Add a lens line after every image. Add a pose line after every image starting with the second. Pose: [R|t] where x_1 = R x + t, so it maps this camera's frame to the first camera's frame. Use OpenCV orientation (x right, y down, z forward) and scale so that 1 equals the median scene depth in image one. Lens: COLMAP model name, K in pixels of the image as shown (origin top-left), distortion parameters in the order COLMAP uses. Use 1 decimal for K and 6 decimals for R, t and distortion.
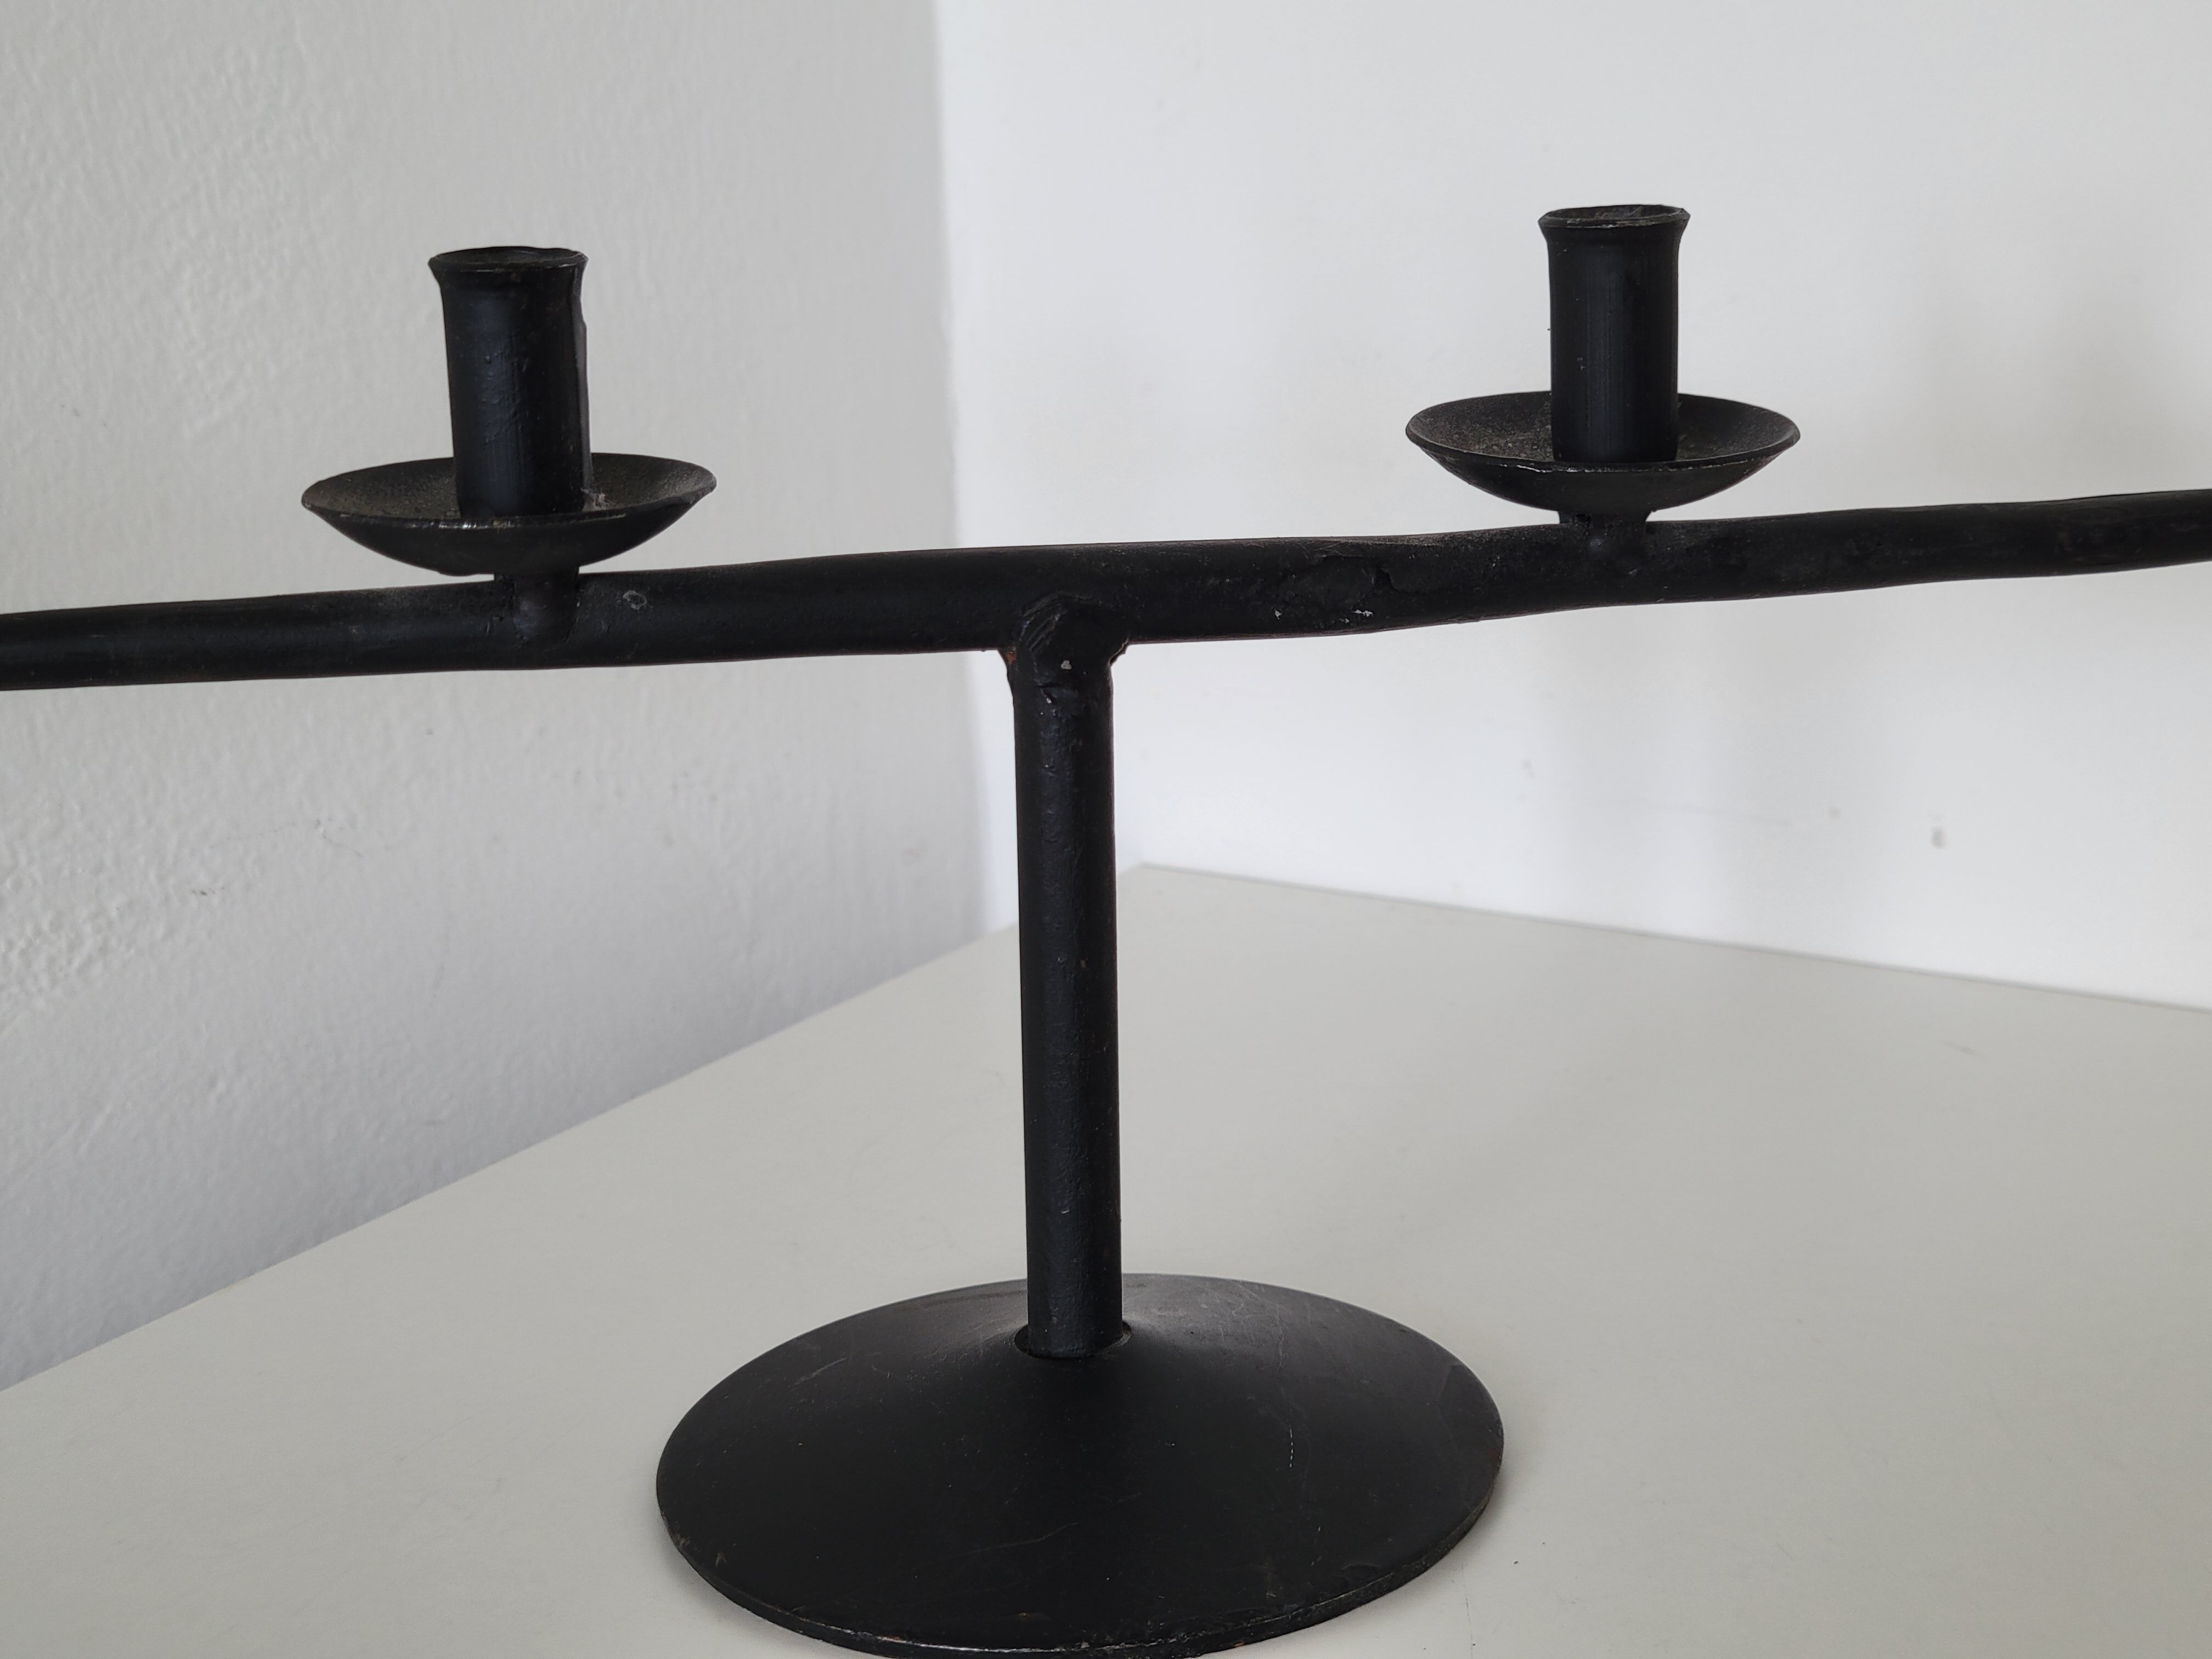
lens RADIAL K [[3404.3, 0, 1101.9], [0, 3404.3, 839.7], [0, 0, 1]] dist [0.027191, 0.000000]
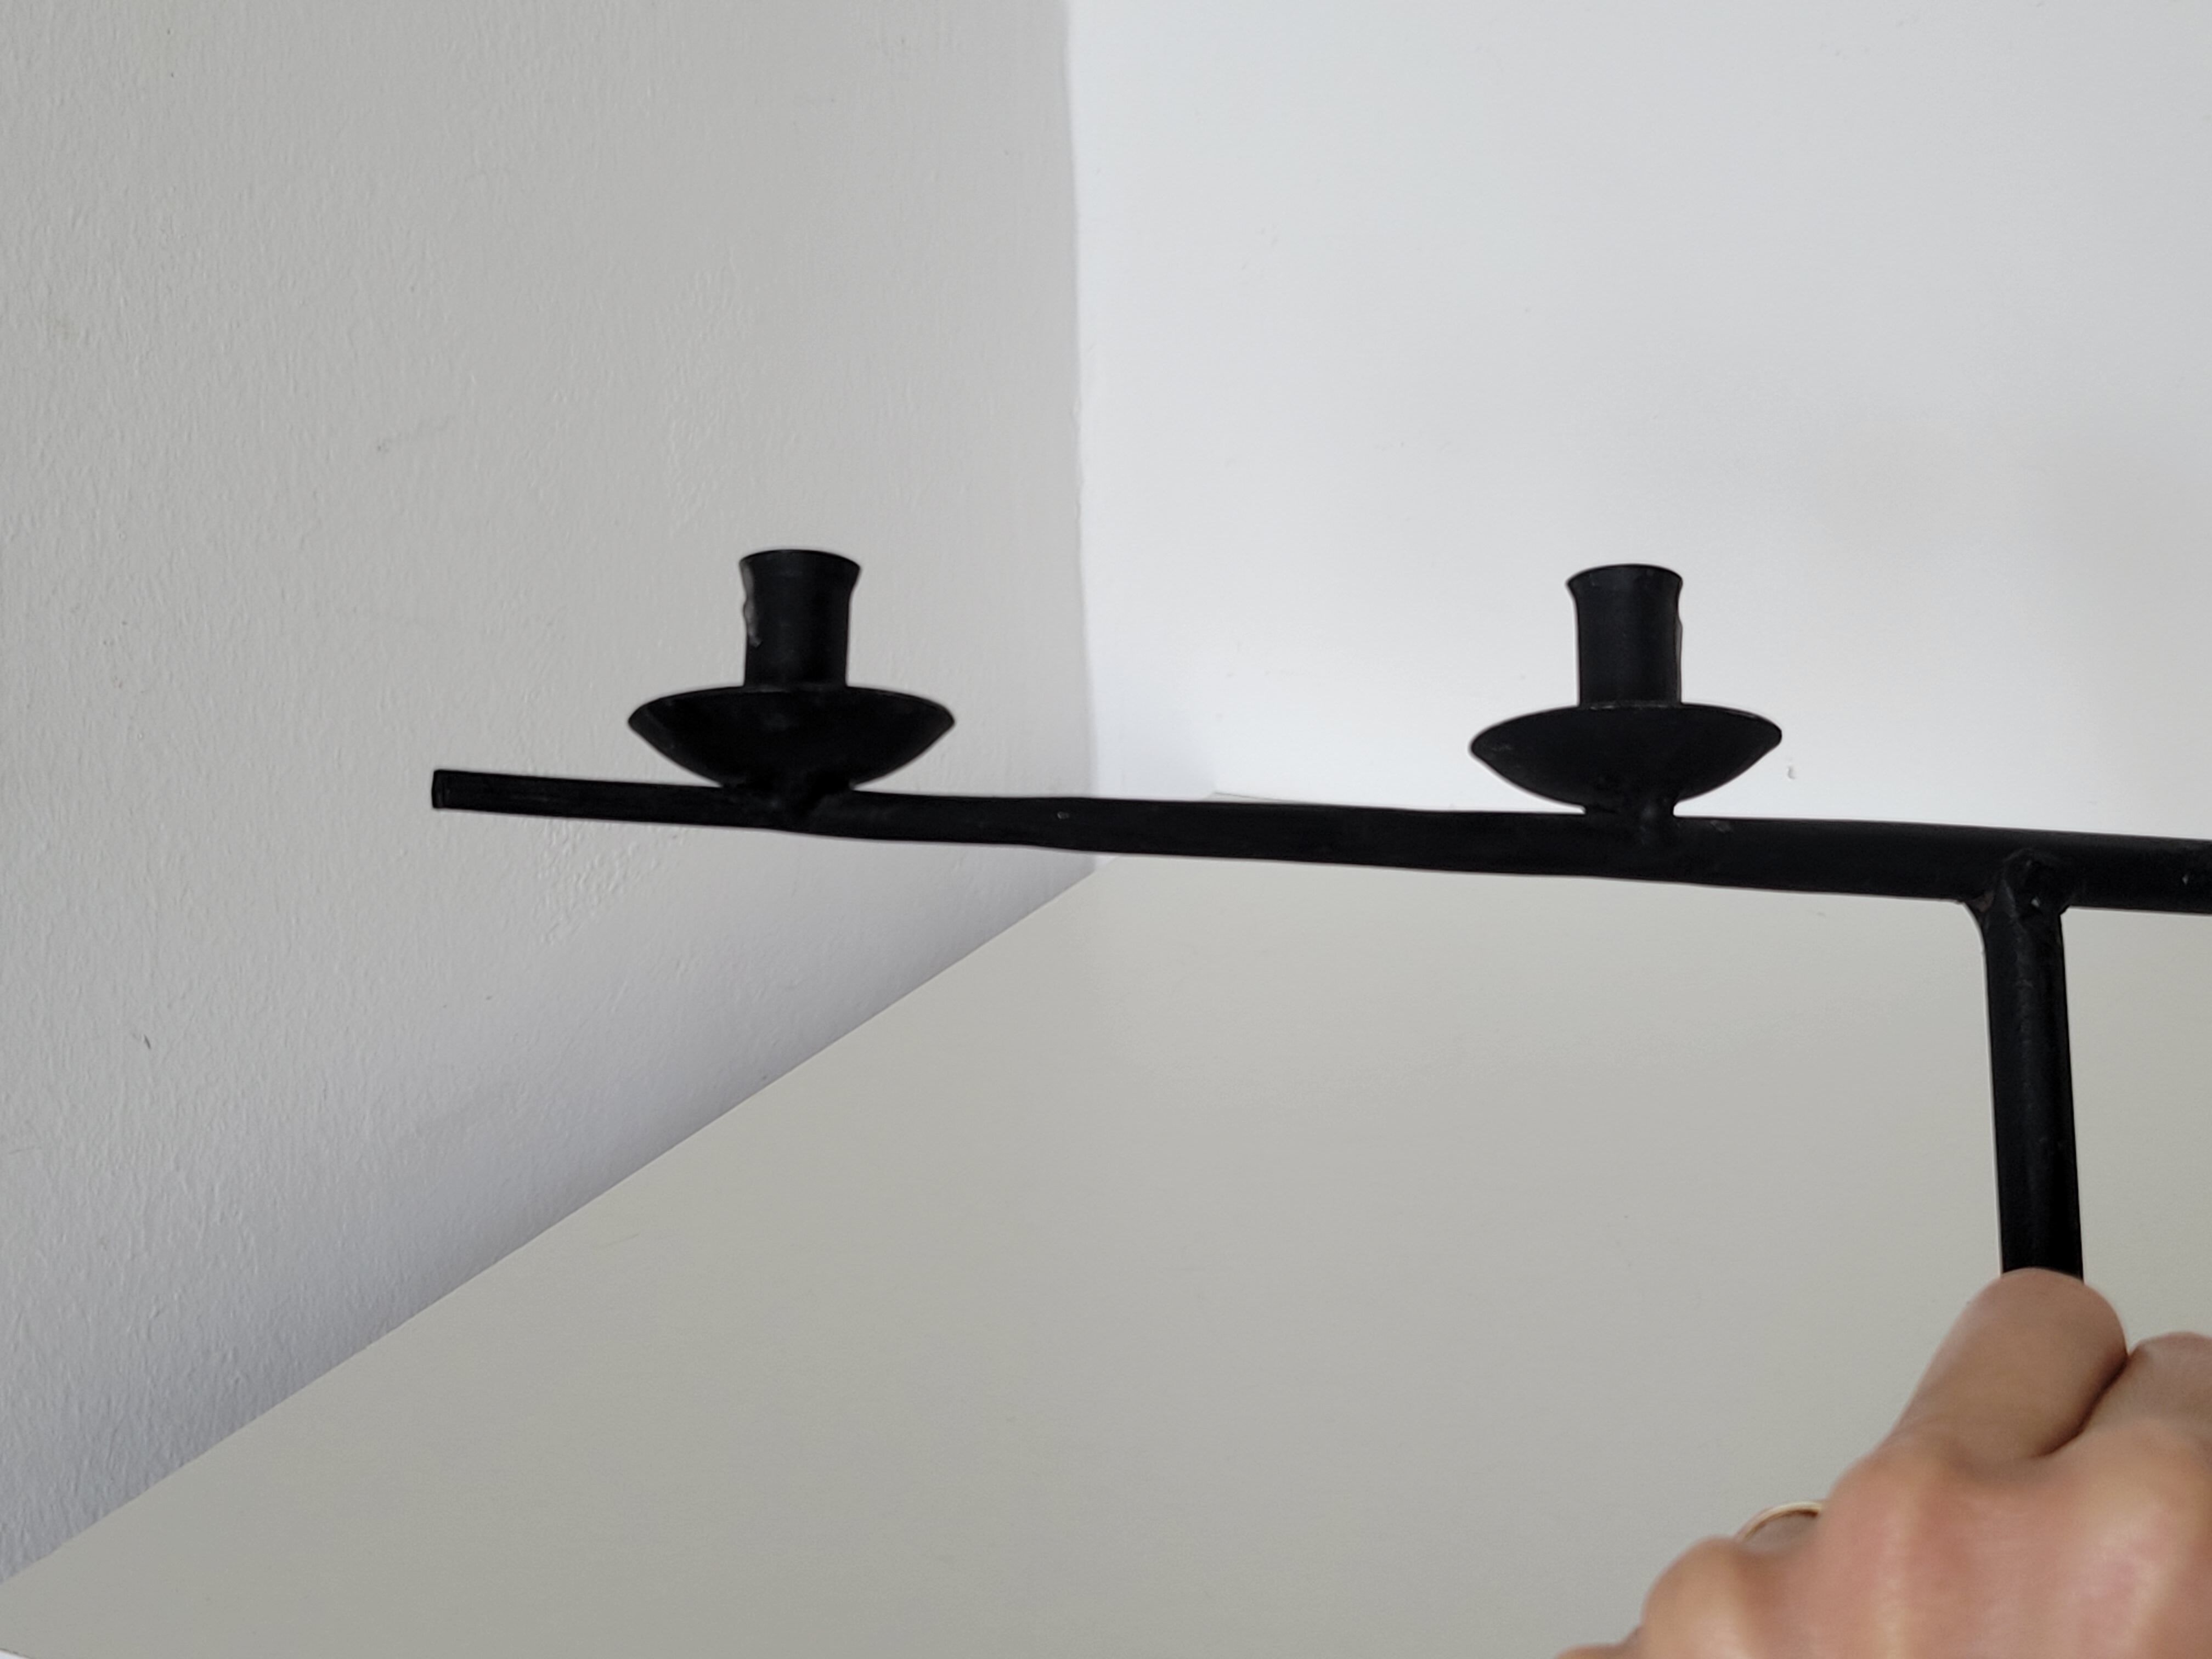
lens RADIAL K [[3456.7, 0, 1100.7], [0, 3456.7, 835.9], [0, 0, 1]] dist [0.032669, 0.000000]
pose [[0.992217, -0.022850, 0.122408, -0.281171], [0.017973, 0.999005, 0.040805, -0.045956], [-0.123219, -0.038287, 0.991641, -0.553134]]
